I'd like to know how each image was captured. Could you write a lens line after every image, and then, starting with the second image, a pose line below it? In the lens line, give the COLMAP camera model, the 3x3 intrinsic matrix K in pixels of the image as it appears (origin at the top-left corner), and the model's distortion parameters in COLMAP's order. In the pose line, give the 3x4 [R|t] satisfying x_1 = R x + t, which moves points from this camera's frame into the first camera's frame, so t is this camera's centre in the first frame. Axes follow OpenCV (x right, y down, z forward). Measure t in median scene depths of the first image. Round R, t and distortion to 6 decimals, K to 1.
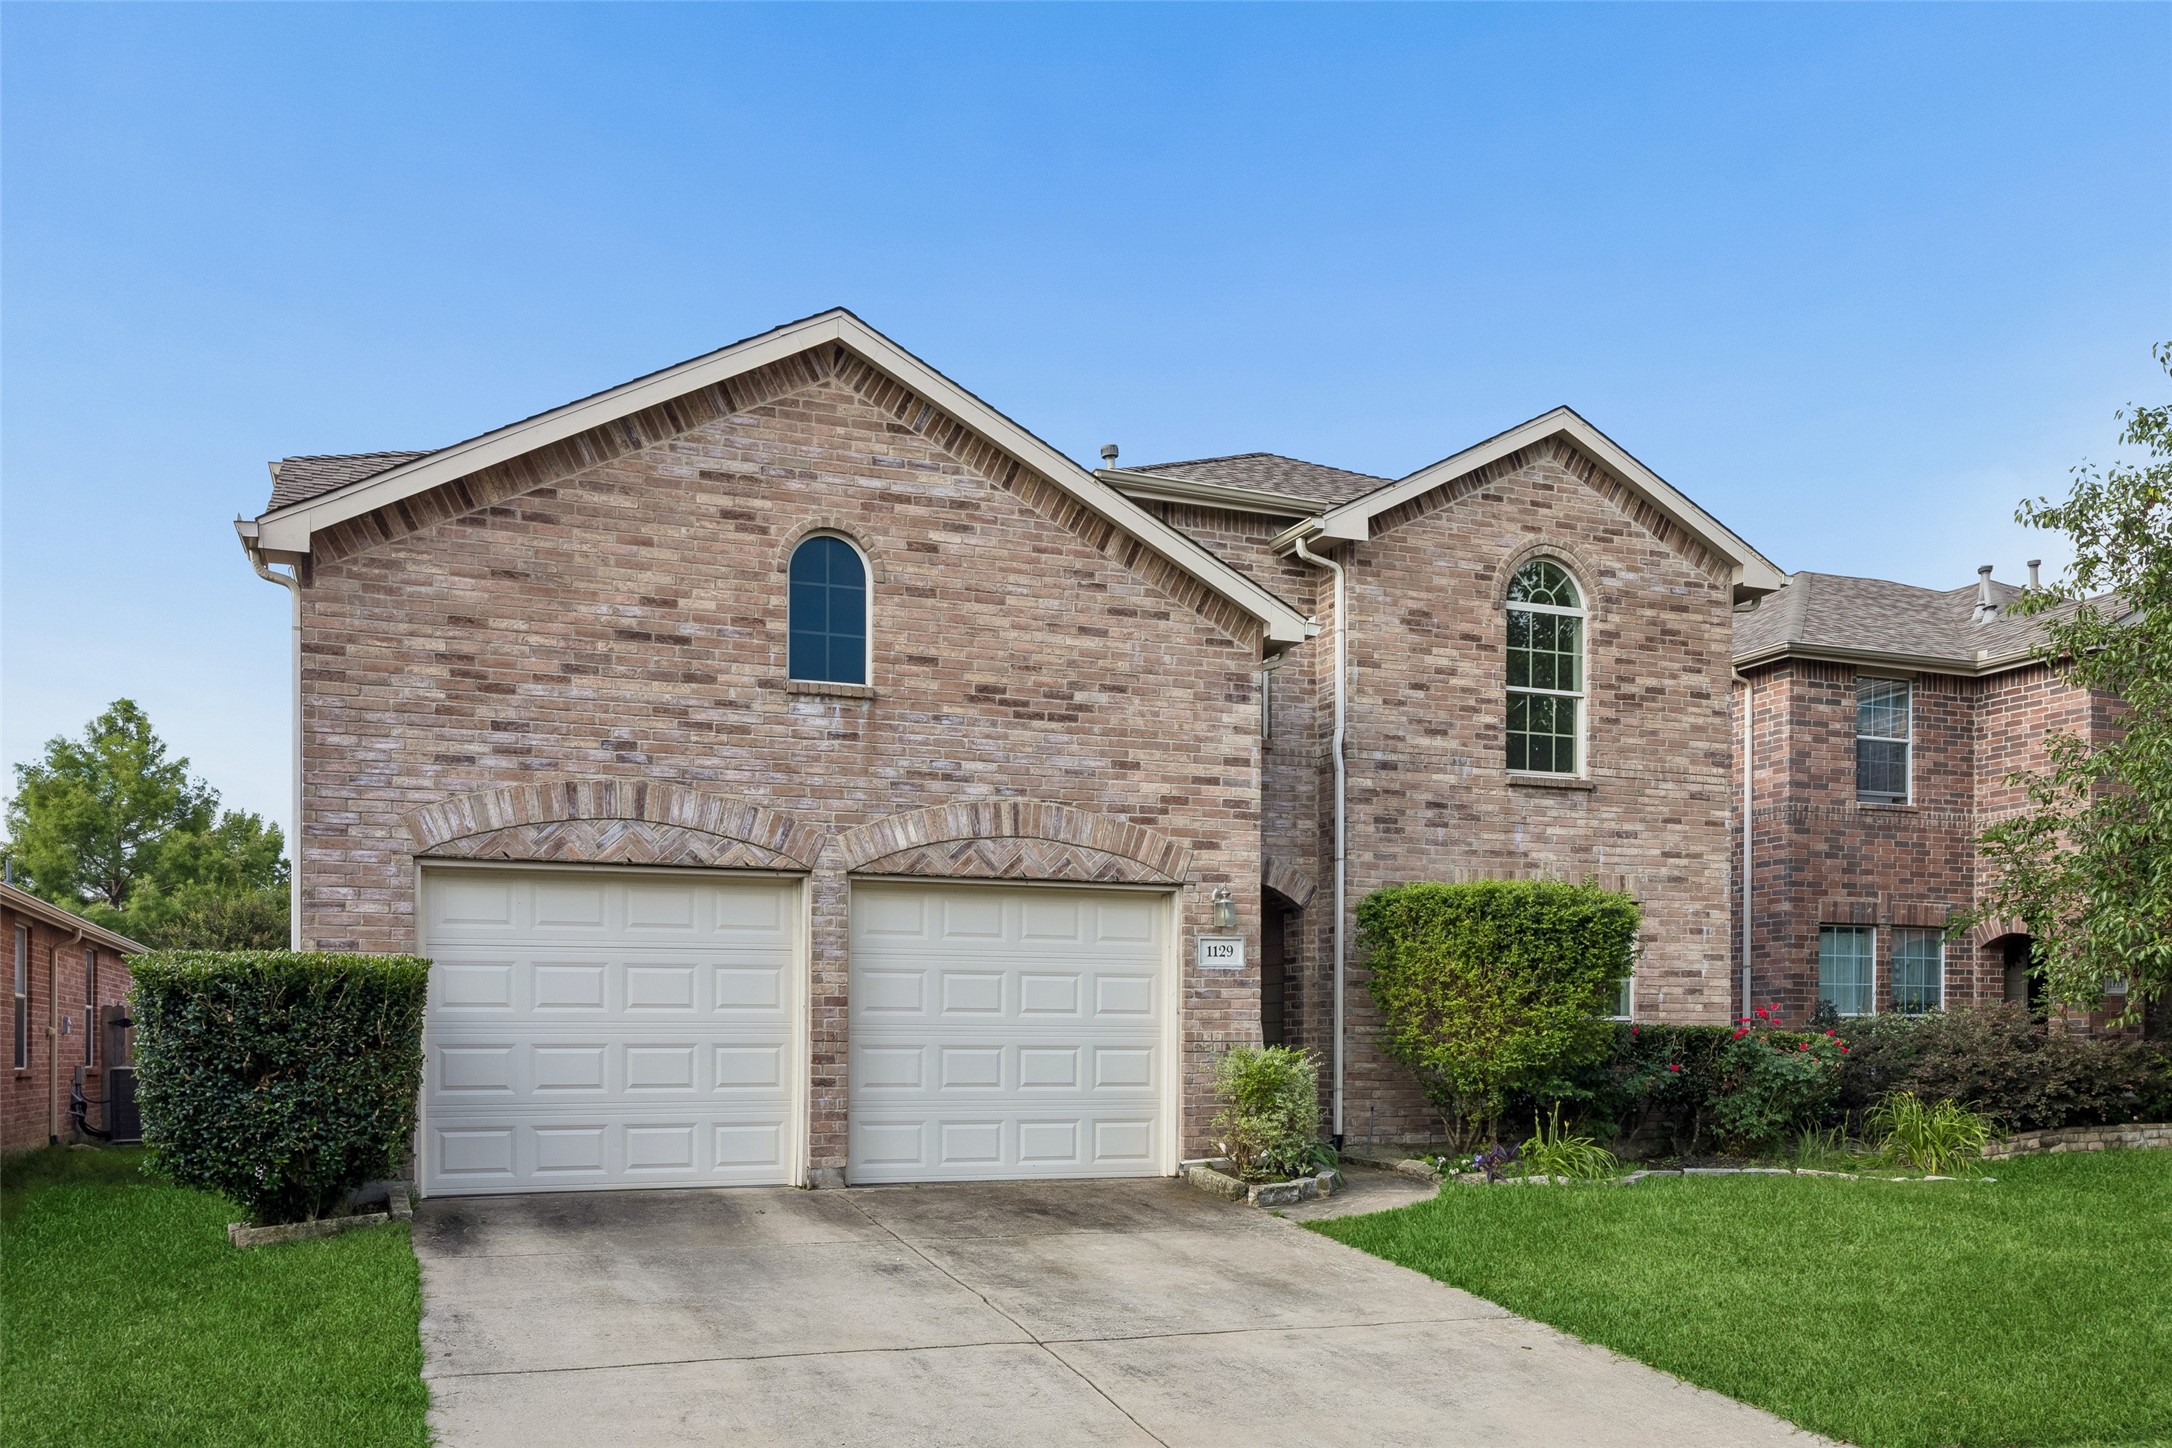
lens RADIAL K [[1663.1, 0, 1086.0], [0, 1663.1, 724.0], [0, 0, 1]] dist [0.003961, 0.002332]
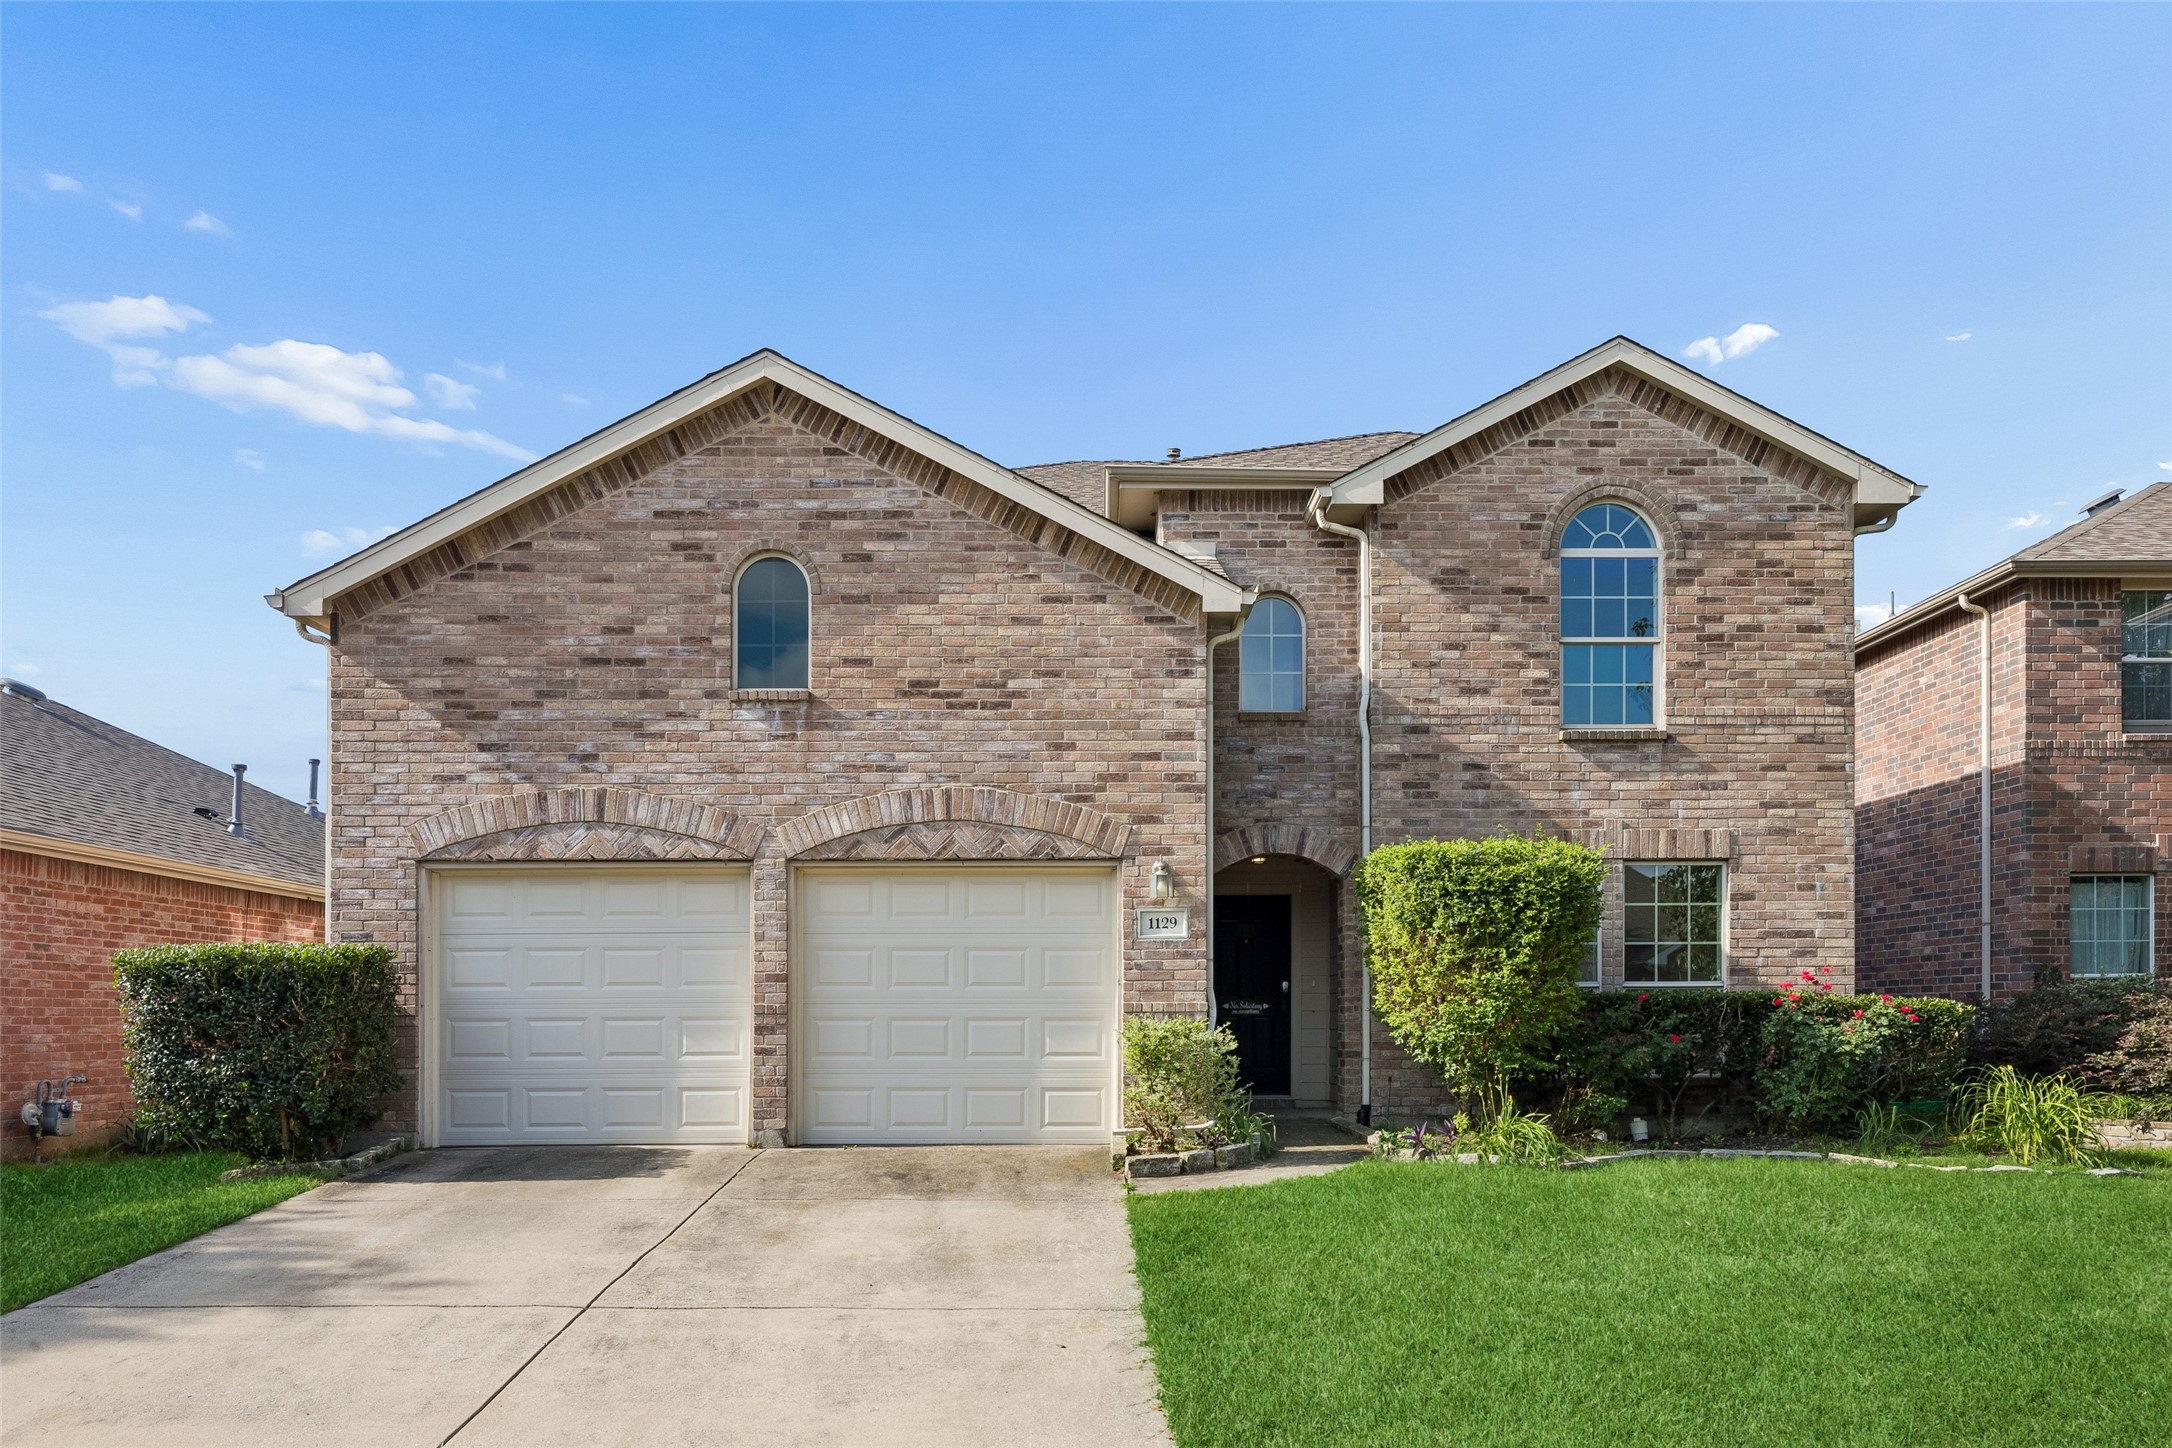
lens RADIAL K [[1462.5, 0, 1086.0], [0, 1462.5, 740.9], [0, 0, 1]] dist [0.004587, -0.002281]
pose [[0.940466, -0.066507, -0.333316, 0.348043], [0.069182, 0.997597, -0.003853, 0.026418], [0.332771, -0.019436, 0.942807, 0.148559]]
